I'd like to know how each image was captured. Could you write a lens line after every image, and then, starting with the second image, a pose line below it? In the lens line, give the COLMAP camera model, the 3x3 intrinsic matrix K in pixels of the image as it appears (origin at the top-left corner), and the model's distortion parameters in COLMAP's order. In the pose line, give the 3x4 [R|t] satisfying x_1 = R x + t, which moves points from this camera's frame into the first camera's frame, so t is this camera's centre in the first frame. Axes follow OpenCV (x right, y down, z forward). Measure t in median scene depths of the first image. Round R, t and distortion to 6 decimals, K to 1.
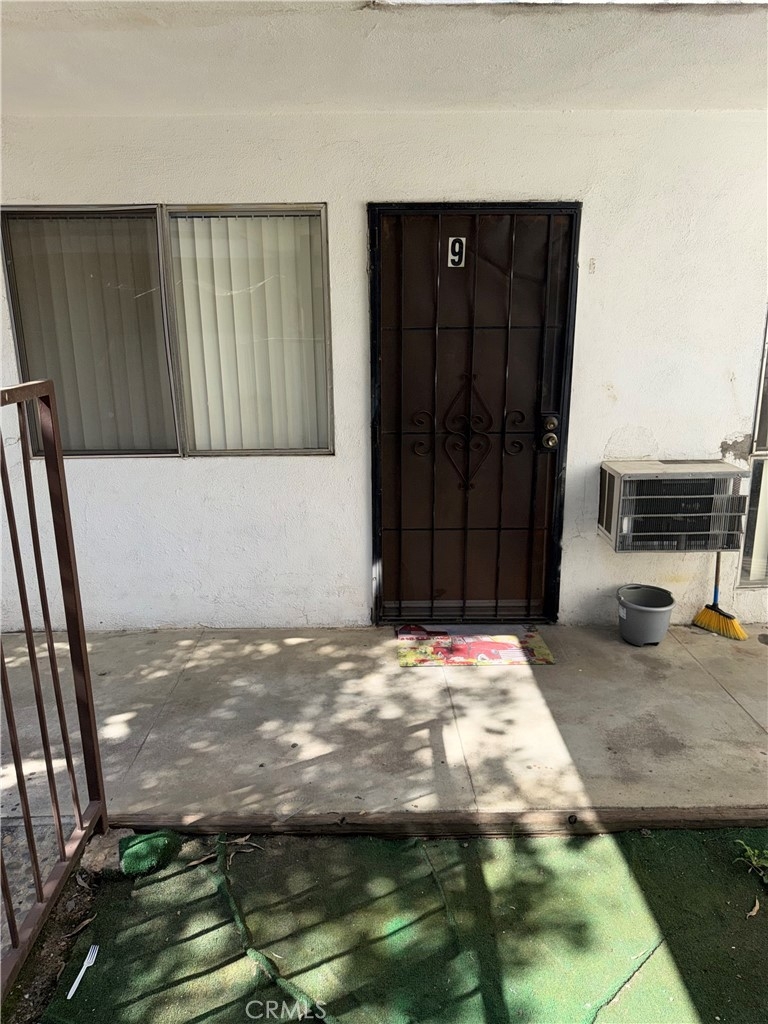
lens RADIAL K [[733.3, 0, 379.8], [0, 733.3, 511.1], [0, 0, 1]] dist [0.120363, -0.160940]
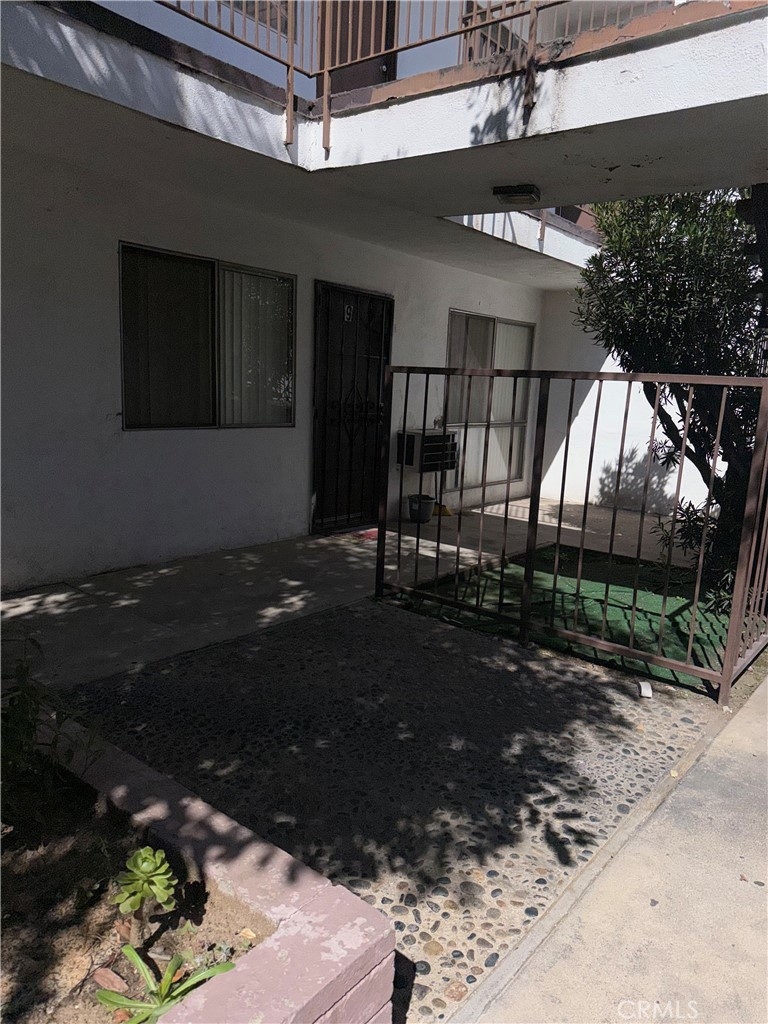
lens RADIAL K [[733.3, 0, 379.8], [0, 733.3, 511.1], [0, 0, 1]] dist [0.120363, -0.160940]
pose [[0.641361, -0.090735, 0.761855, -1.223865], [0.152674, 0.988217, -0.010834, 0.157637], [-0.751895, 0.123264, 0.647657, -0.165736]]
